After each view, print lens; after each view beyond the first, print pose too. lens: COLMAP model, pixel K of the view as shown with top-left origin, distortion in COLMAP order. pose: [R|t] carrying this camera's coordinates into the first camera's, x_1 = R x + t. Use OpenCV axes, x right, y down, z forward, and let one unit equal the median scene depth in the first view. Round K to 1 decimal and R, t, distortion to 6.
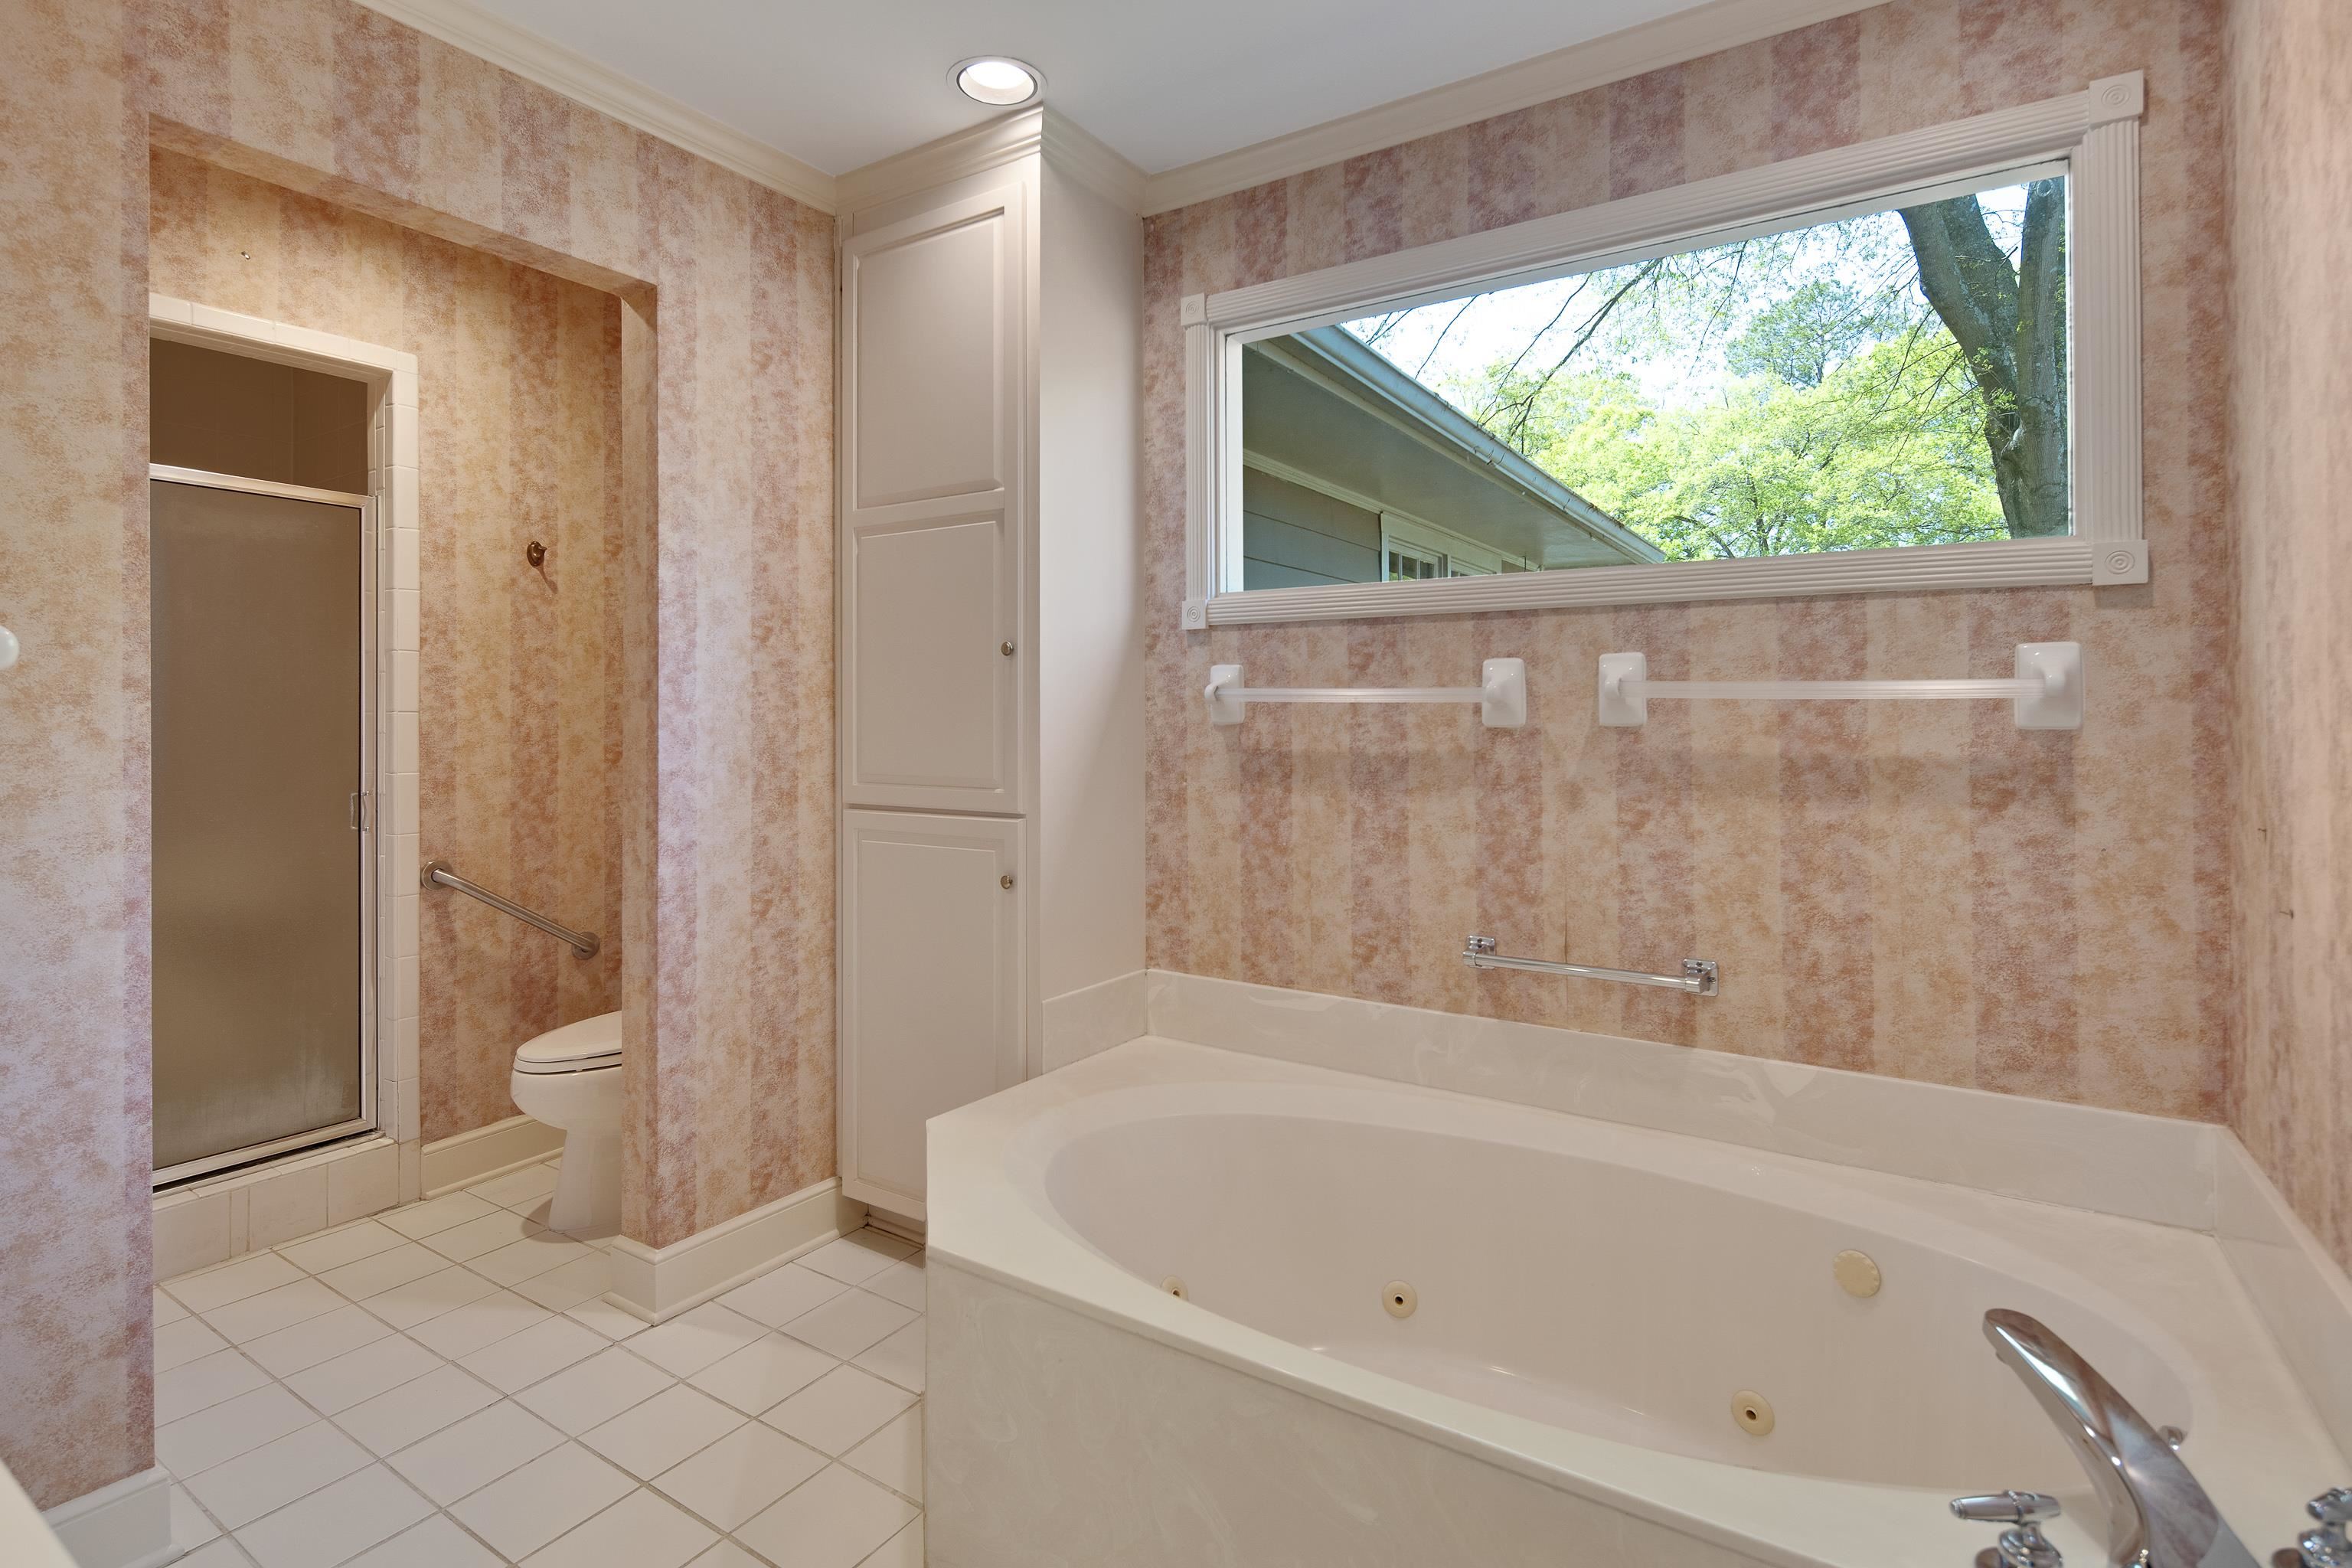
lens RADIAL K [[1141.0, 0, 1161.3], [0, 1141.0, 724.9], [0, 0, 1]] dist [0.002101, -0.003172]
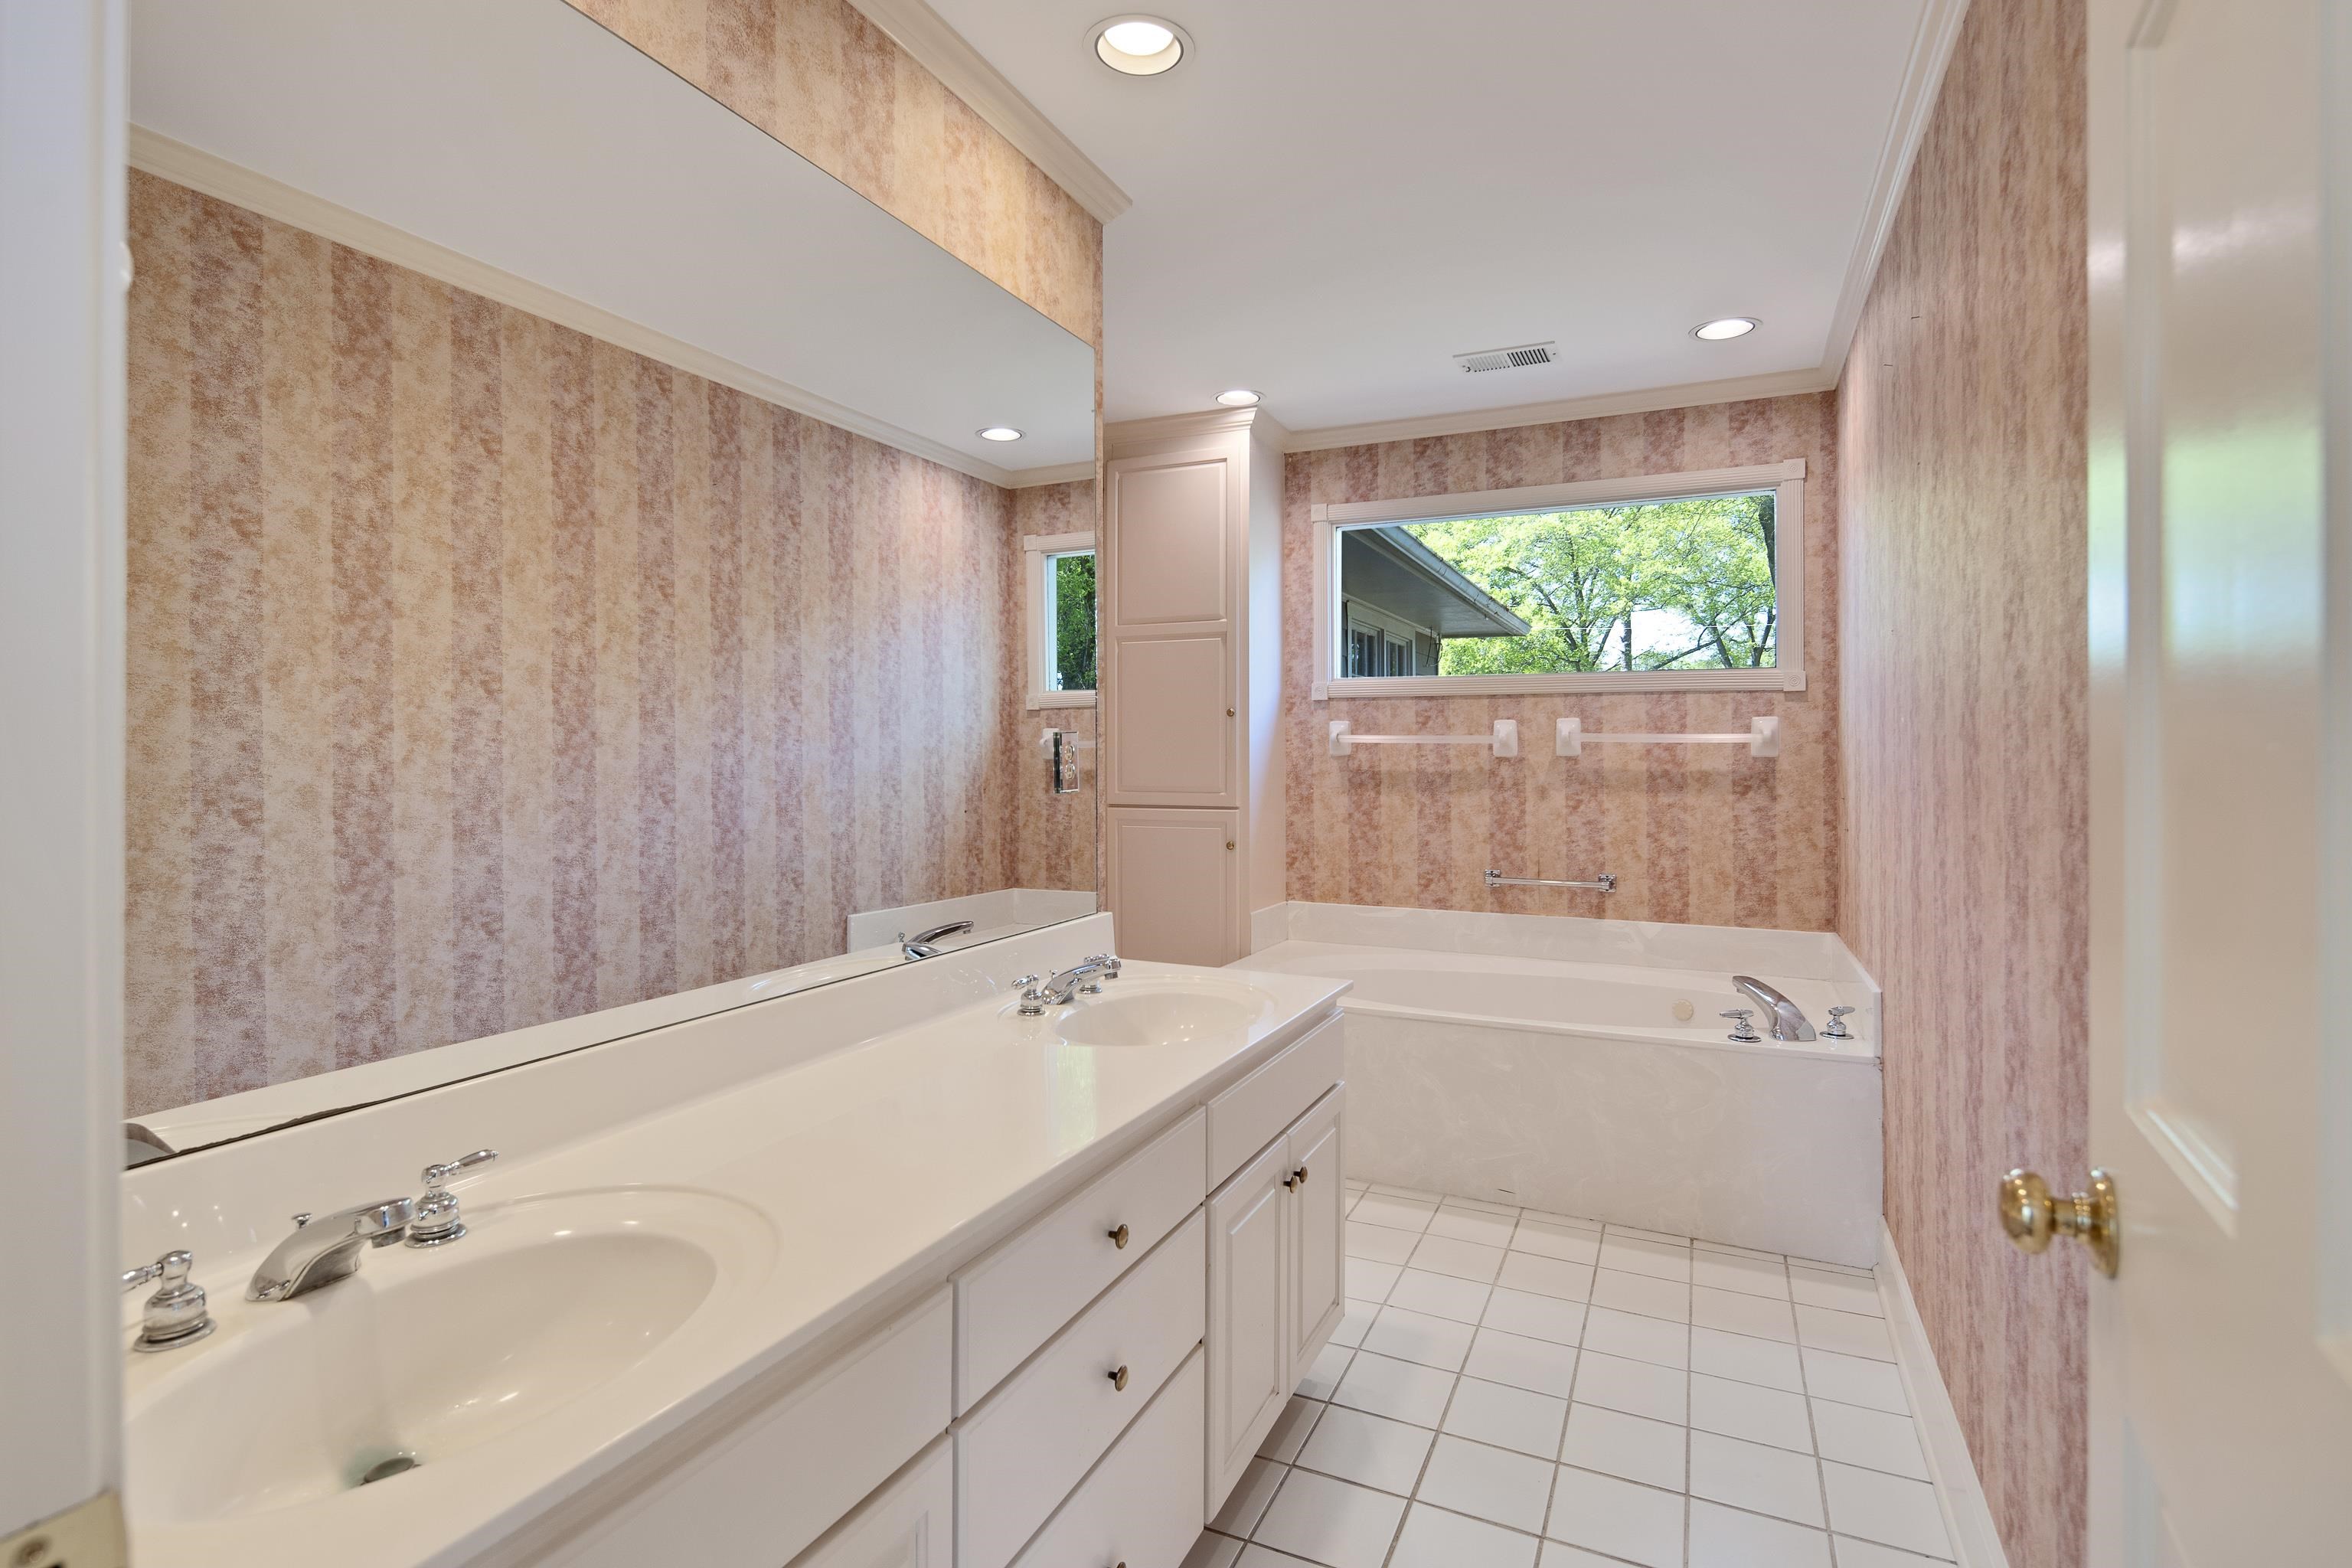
lens RADIAL K [[1141.0, 0, 1173.2], [0, 1141.0, 770.4], [0, 0, 1]] dist [0.002101, -0.003172]
pose [[0.989067, -0.003111, 0.147431, -0.512894], [0.001584, 0.999944, 0.010468, 0.003936], [-0.147455, -0.010120, 0.989017, -0.767538]]
